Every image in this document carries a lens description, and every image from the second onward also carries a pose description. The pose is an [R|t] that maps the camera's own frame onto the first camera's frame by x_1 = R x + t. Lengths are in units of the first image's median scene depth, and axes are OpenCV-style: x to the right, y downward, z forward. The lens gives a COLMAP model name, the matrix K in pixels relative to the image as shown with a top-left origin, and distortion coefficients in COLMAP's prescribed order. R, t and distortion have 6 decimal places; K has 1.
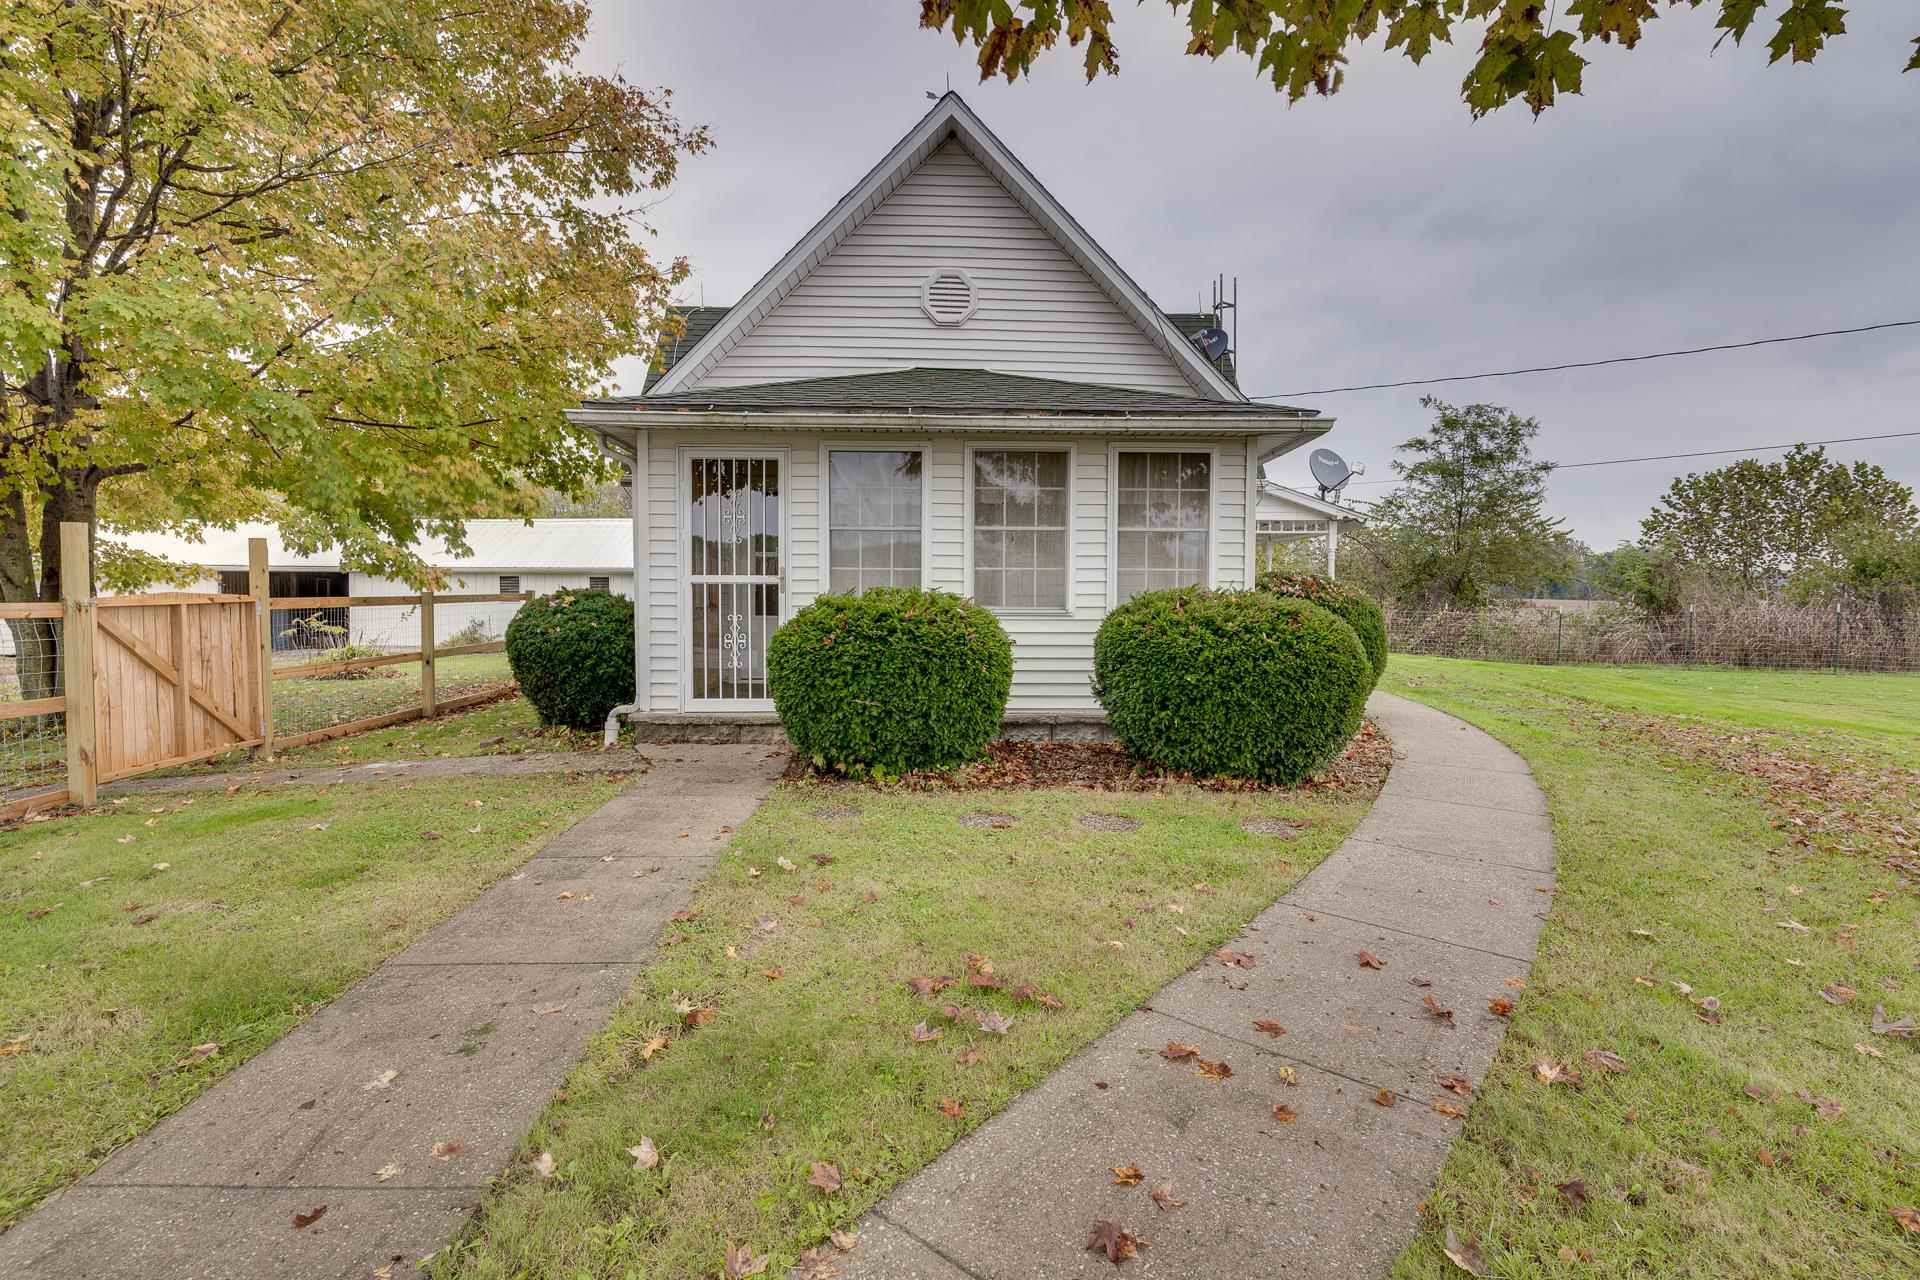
lens RADIAL K [[912.4, 0, 960.0], [0, 912.4, 640.0], [0, 0, 1]] dist [-0.000648, 0.000151]
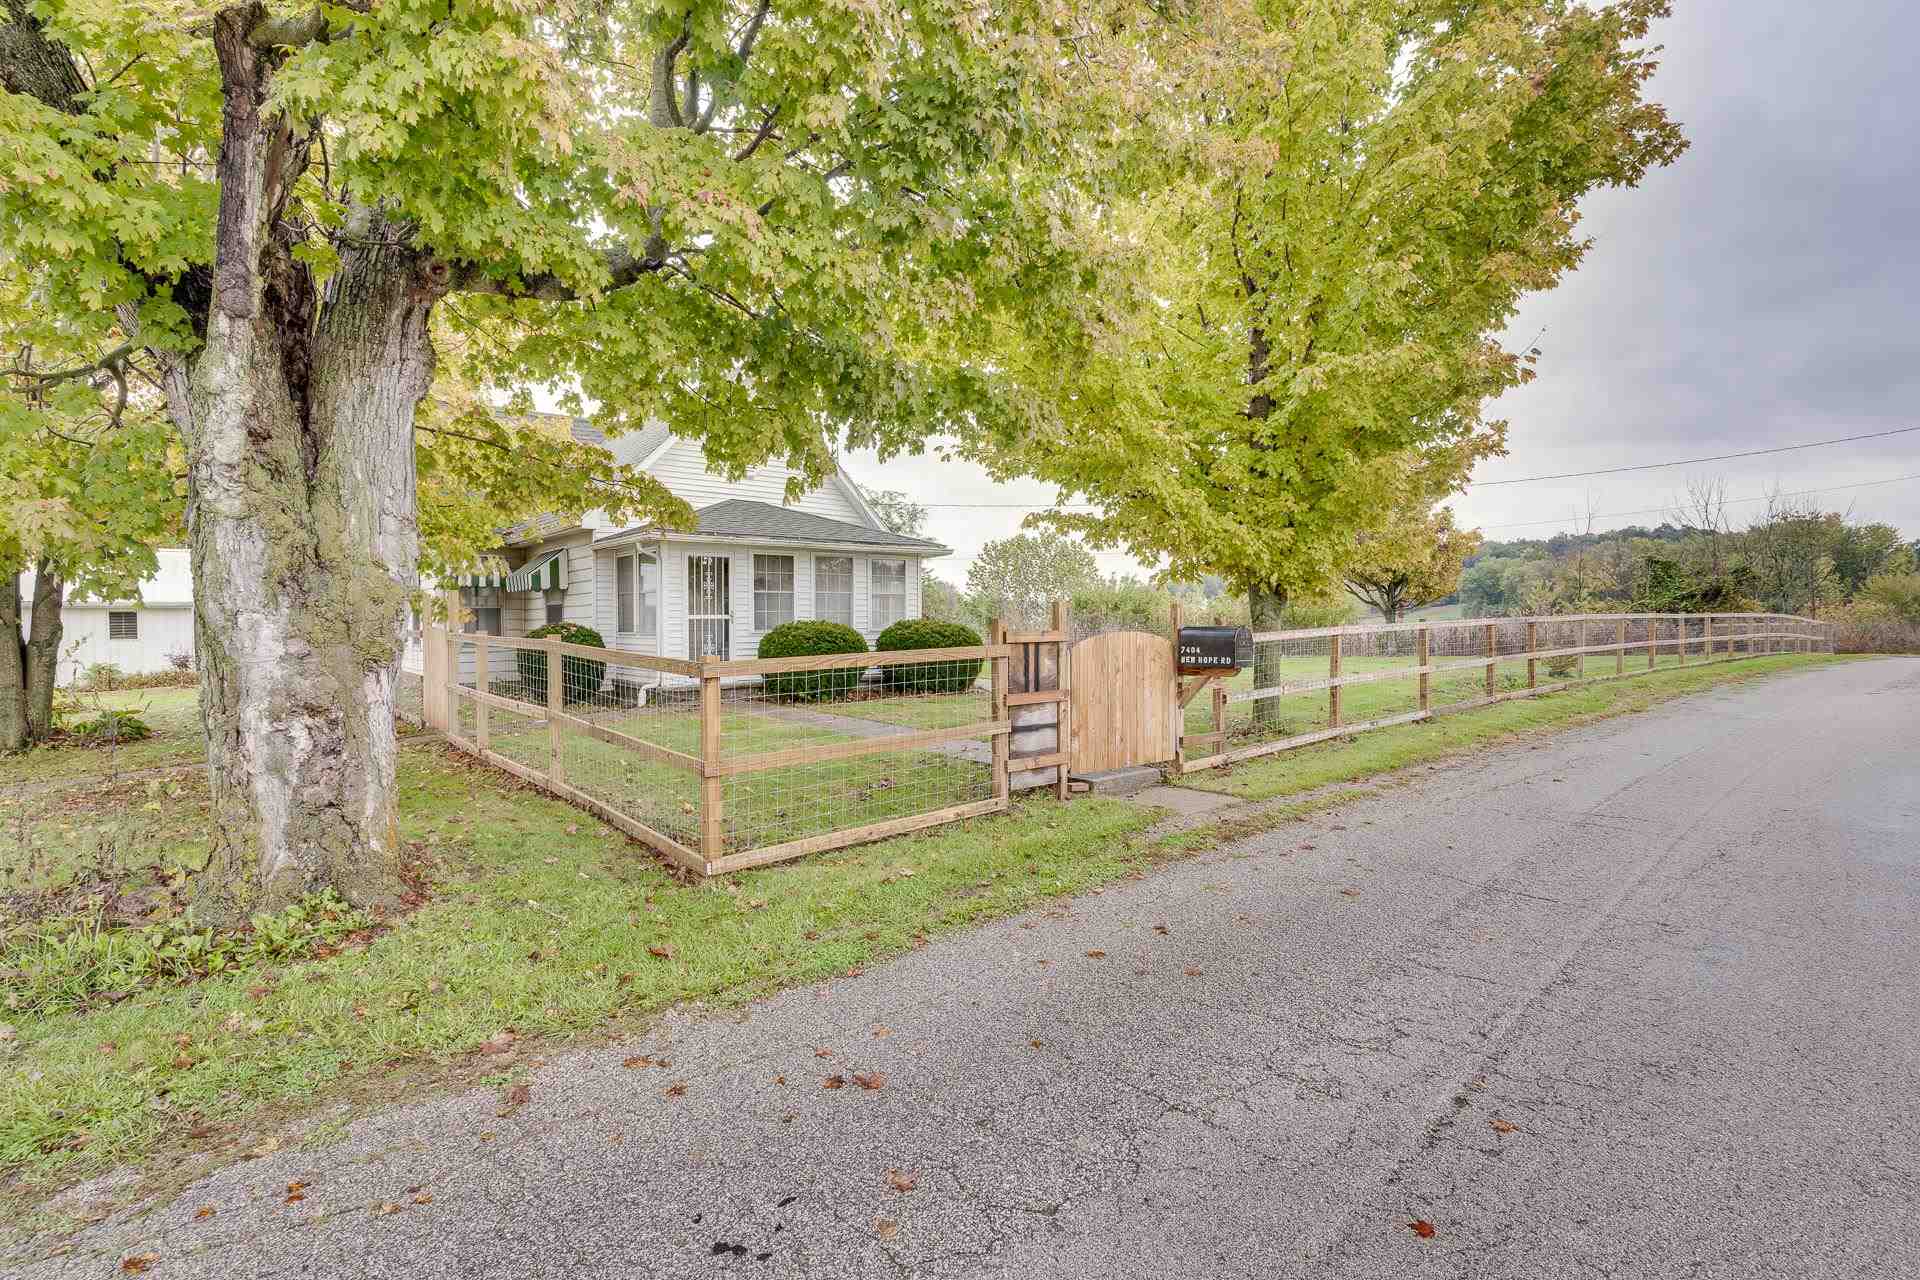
lens RADIAL K [[877.9, 0, 960.0], [0, 877.9, 640.0], [0, 0, 1]] dist [-0.000225, 0.000008]
pose [[0.789602, -0.023275, 0.613178, -0.975663], [0.041436, 0.999022, -0.015437, 0.035142], [-0.612219, 0.037597, 0.789794, -0.827187]]
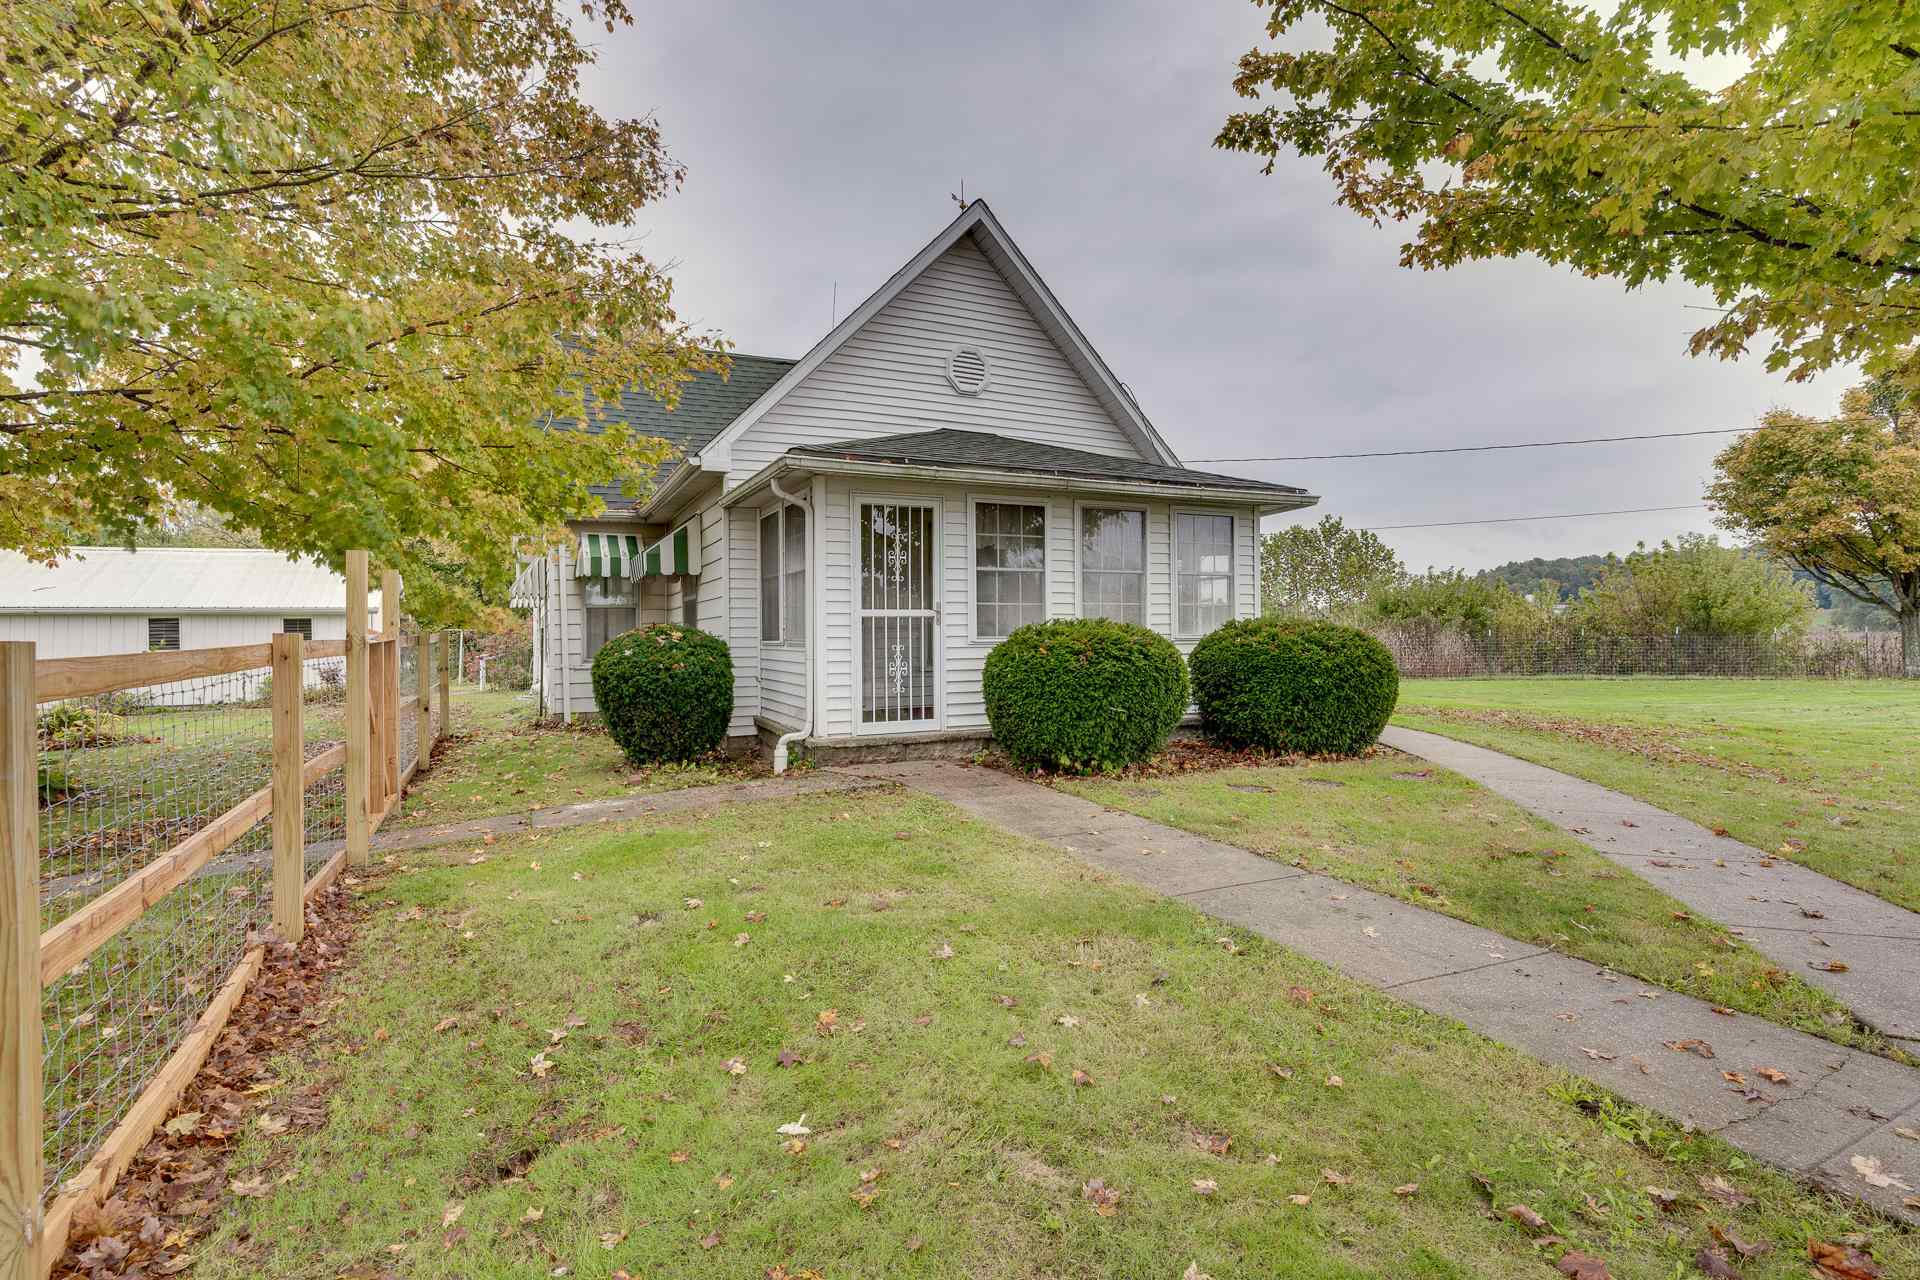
lens RADIAL K [[912.4, 0, 960.0], [0, 912.4, 640.0], [0, 0, 1]] dist [-0.000648, 0.000151]
pose [[0.916755, -0.015353, 0.399156, -0.615242], [0.033013, 0.998755, -0.037407, 0.010206], [-0.398084, 0.047471, 0.916120, -0.046699]]
